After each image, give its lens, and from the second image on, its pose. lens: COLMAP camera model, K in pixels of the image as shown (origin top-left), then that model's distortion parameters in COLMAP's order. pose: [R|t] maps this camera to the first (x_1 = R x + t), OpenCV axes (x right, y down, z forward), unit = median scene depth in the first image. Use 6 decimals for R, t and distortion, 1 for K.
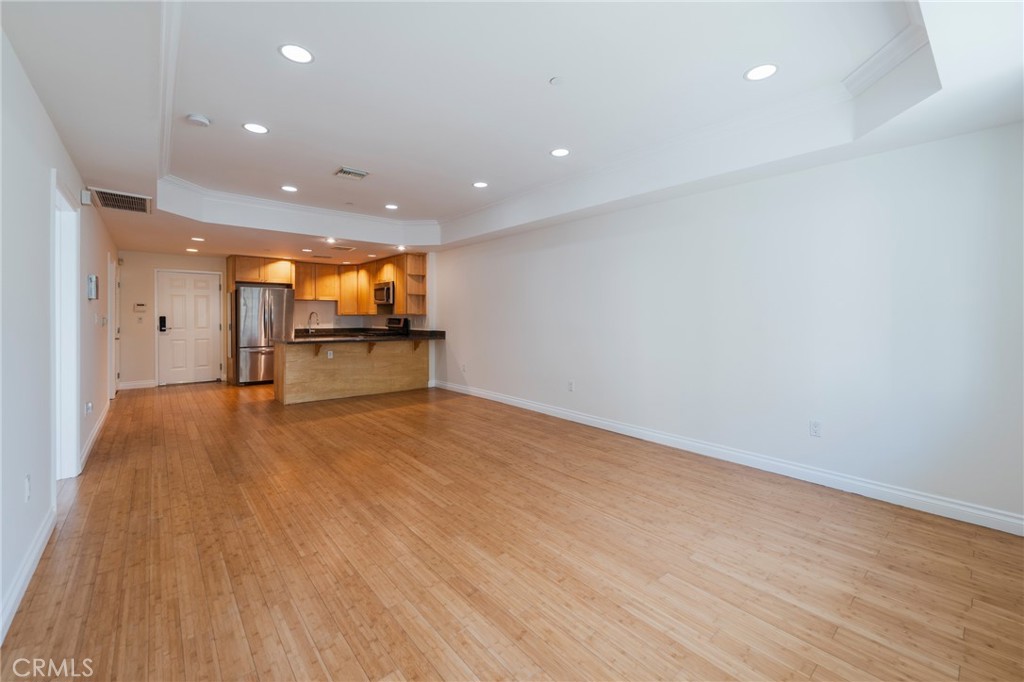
lens RADIAL K [[418.2, 0, 517.0], [0, 418.2, 315.8], [0, 0, 1]] dist [-0.004379, -0.000488]
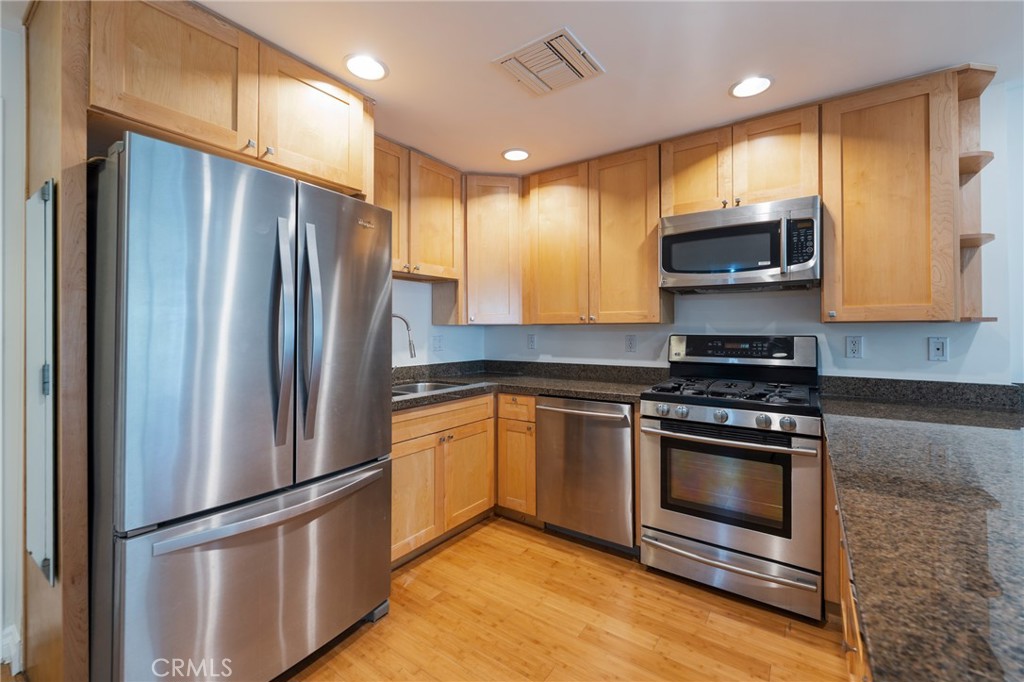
lens RADIAL K [[418.2, 0, 517.8], [0, 418.2, 325.8], [0, 0, 1]] dist [-0.004379, -0.000488]
pose [[0.972580, 0.001668, 0.232562, -0.569246], [0.000278, 0.999965, -0.008335, 0.001678], [-0.232568, 0.008171, 0.972546, 0.833889]]
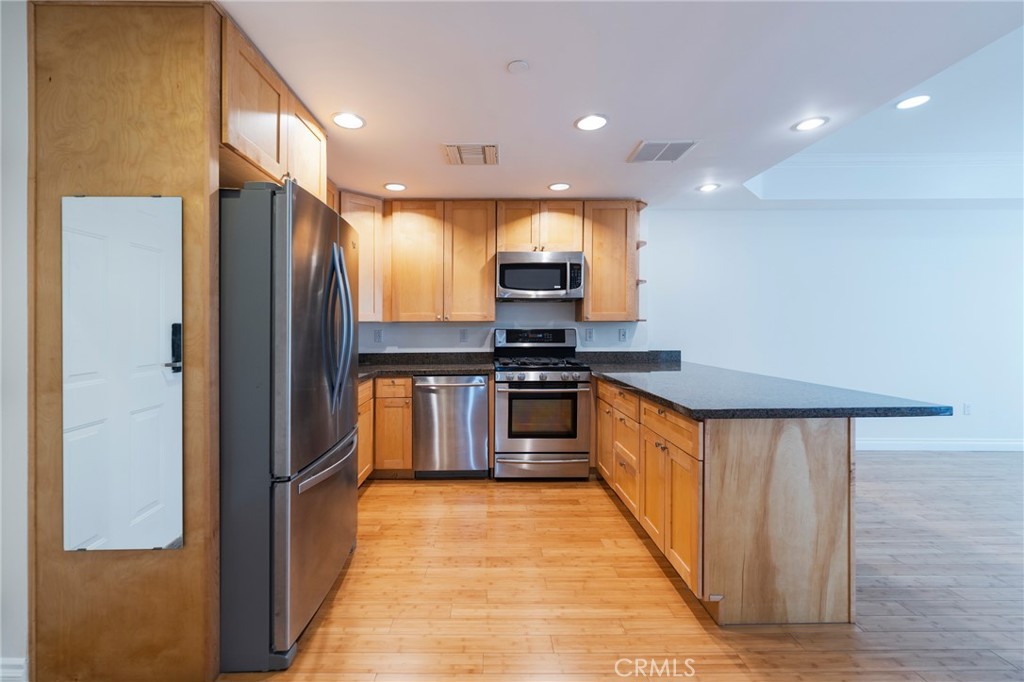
lens RADIAL K [[418.2, 0, 500.2], [0, 418.2, 328.4], [0, 0, 1]] dist [-0.004379, -0.000488]
pose [[0.654198, -0.005513, 0.756303, -0.756550], [0.000941, 0.999979, 0.006475, 0.002146], [-0.756323, -0.003524, 0.654189, 0.800926]]
